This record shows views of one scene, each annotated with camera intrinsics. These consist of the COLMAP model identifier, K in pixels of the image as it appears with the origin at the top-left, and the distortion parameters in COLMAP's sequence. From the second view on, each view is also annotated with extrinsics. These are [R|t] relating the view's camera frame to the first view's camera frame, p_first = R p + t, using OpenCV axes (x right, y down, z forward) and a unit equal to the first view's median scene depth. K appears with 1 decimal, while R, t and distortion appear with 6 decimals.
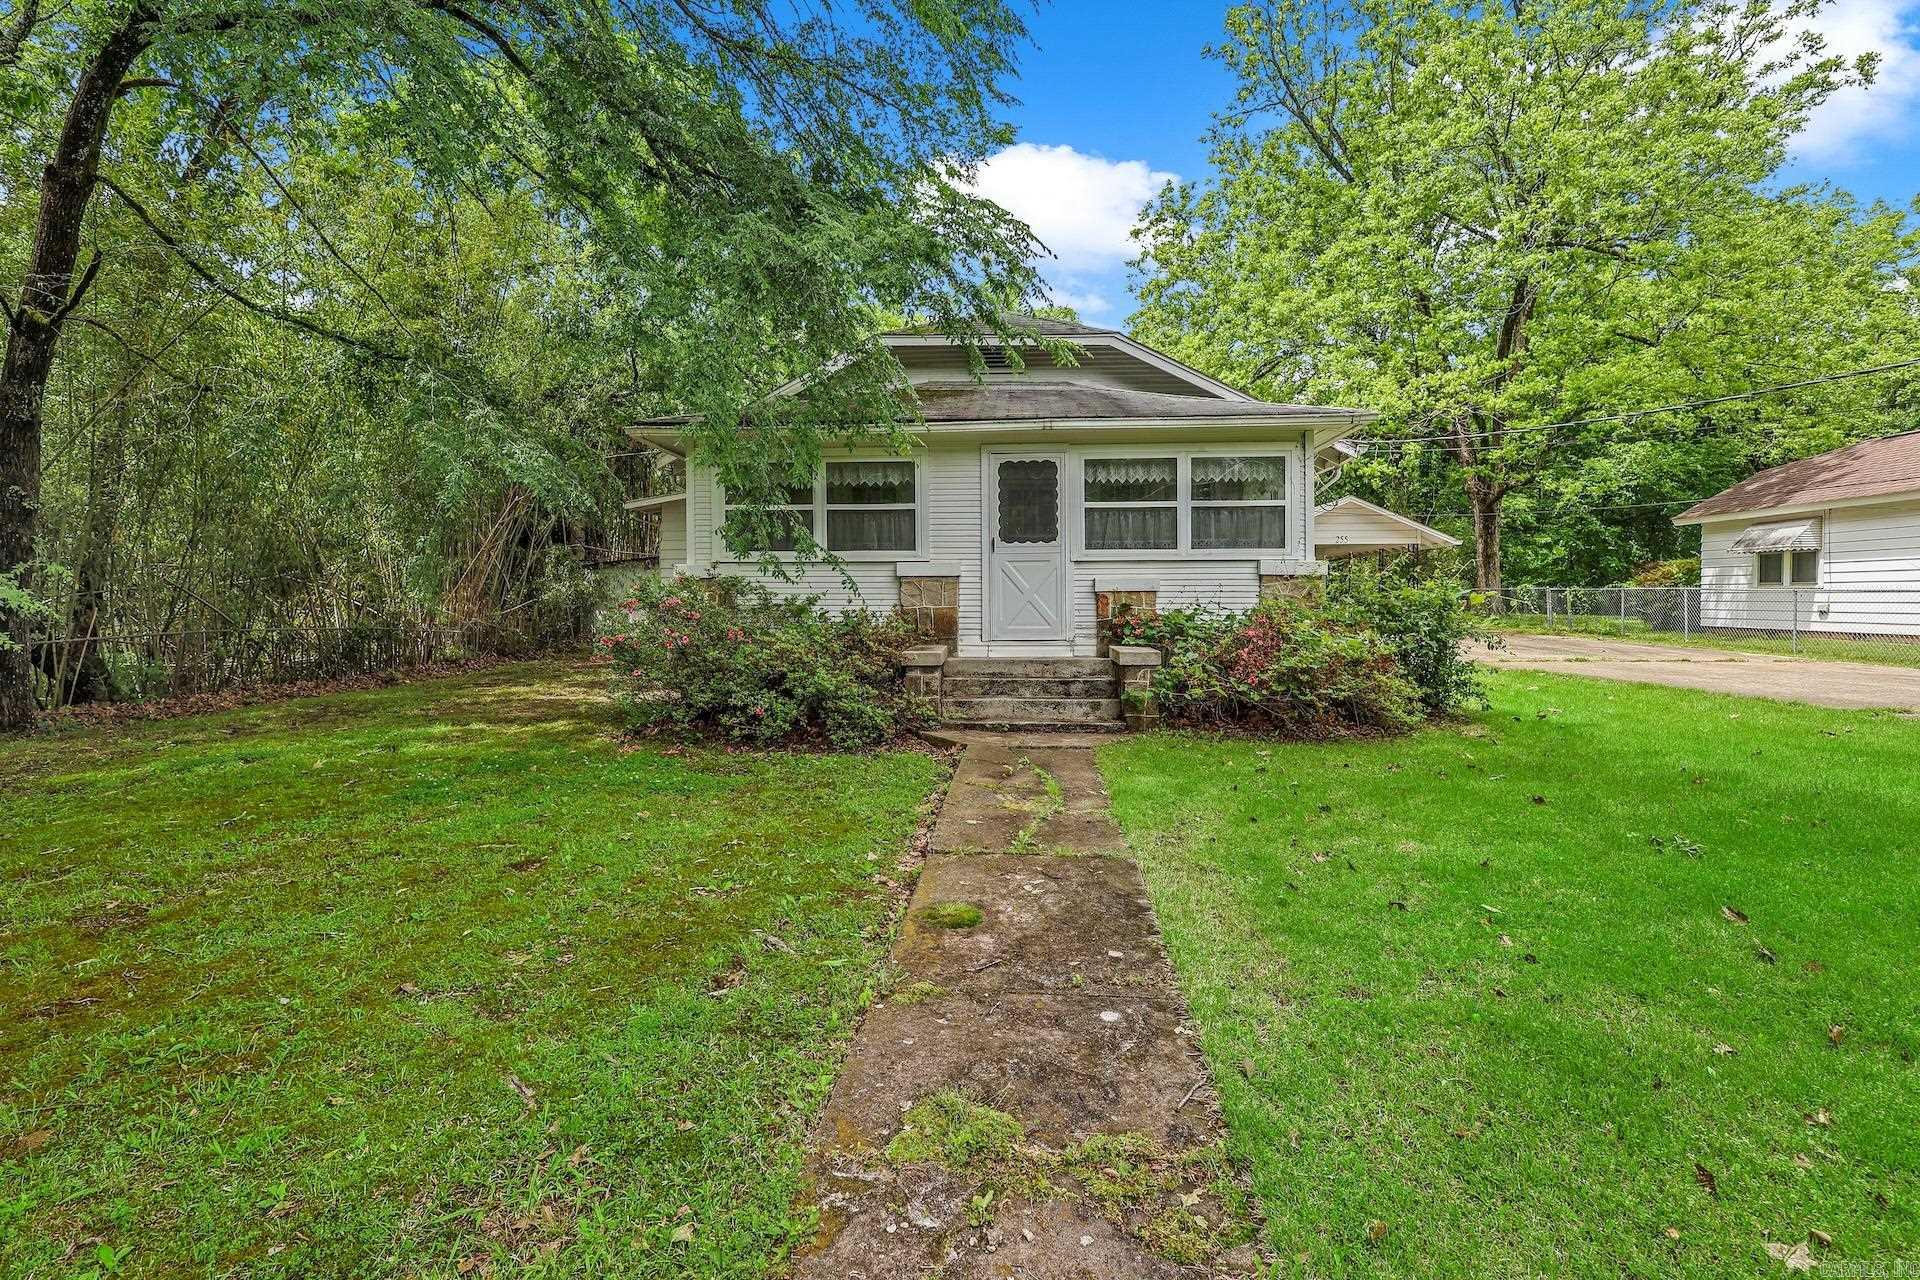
lens RADIAL K [[903.3, 0, 955.8], [0, 903.3, 594.6], [0, 0, 1]] dist [-0.000144, 0.000391]
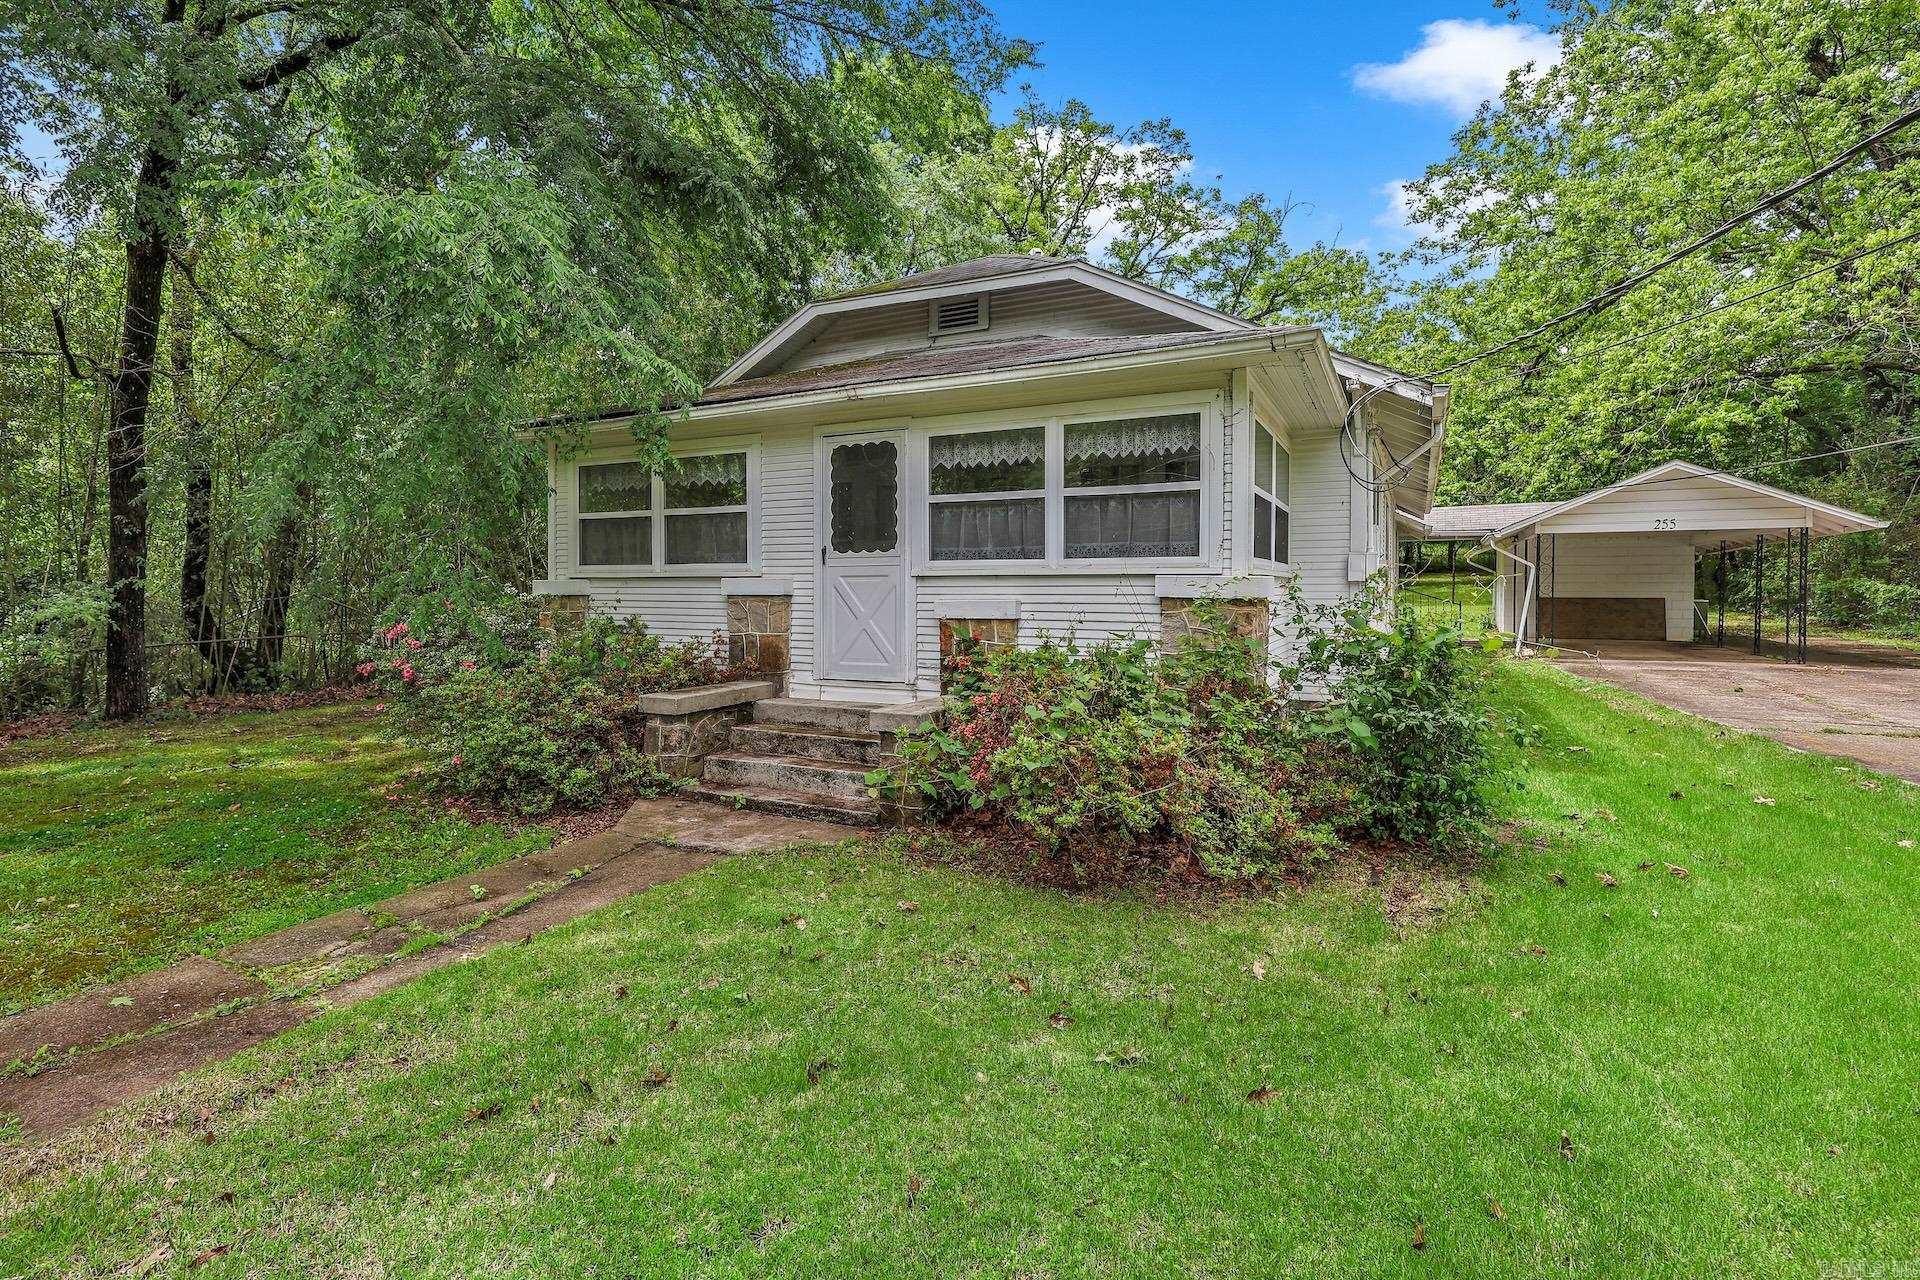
lens RADIAL K [[897.4, 0, 953.9], [0, 897.4, 579.9], [0, 0, 1]] dist [0.001396, -0.000395]
pose [[0.916023, 0.000638, -0.401126, 0.451624], [-0.002479, 0.999989, -0.004071, -0.030973], [0.401119, 0.004723, 0.916014, 0.342641]]
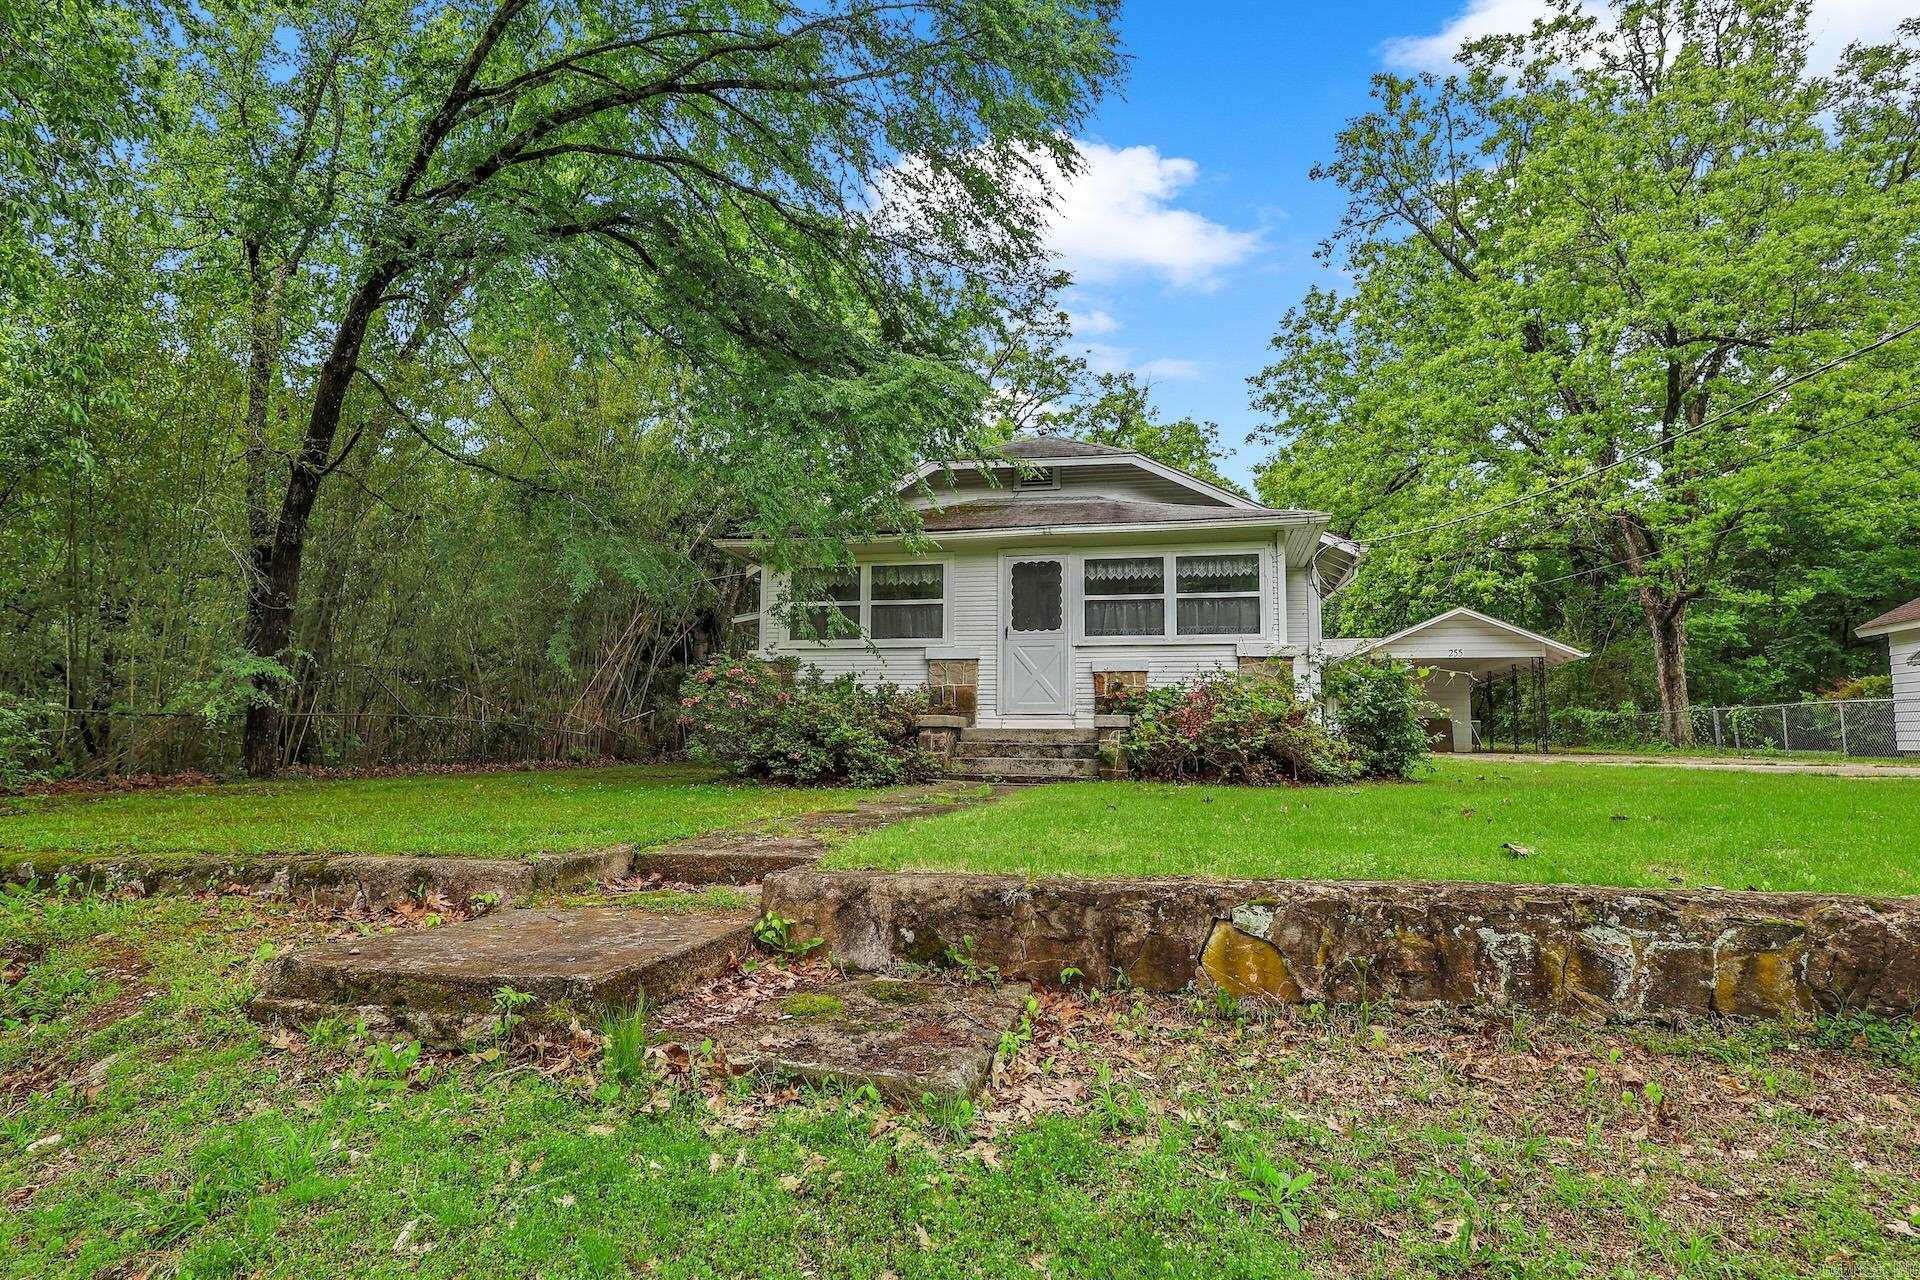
lens RADIAL K [[1023.7, 0, 952.7], [0, 1023.7, 619.7], [0, 0, 1]] dist [0.002658, 0.001050]
pose [[0.985765, -0.006728, -0.167992, 0.196777], [-0.013515, 0.992794, -0.119065, 0.088027], [0.167583, 0.119641, 0.978571, -0.318022]]
